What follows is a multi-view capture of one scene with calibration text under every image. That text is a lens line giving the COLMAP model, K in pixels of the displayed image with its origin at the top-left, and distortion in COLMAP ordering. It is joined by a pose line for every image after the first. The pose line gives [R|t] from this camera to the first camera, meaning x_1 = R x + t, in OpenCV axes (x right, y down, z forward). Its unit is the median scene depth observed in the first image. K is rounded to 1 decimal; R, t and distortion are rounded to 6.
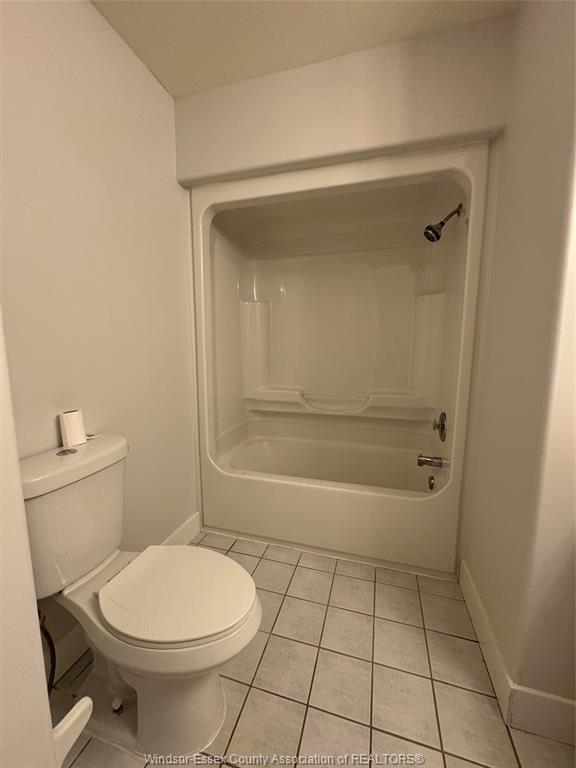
lens RADIAL K [[307.6, 0, 288.2], [0, 307.6, 384.2], [0, 0, 1]] dist [-0.003928, 0.000351]
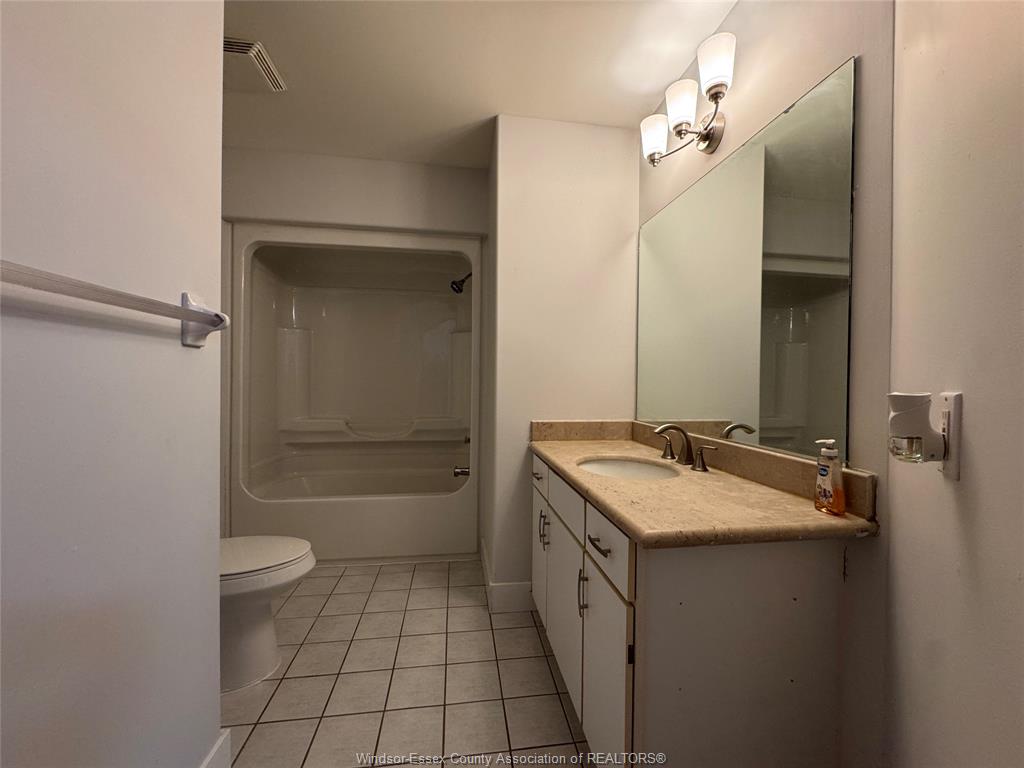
lens RADIAL K [[410.2, 0, 514.0], [0, 410.2, 382.2], [0, 0, 1]] dist [-0.003928, 0.000351]
pose [[0.907524, 0.005814, 0.419961, -0.028664], [0.046234, 0.992444, -0.113650, 0.104484], [-0.417449, 0.122557, 0.900398, -0.572748]]
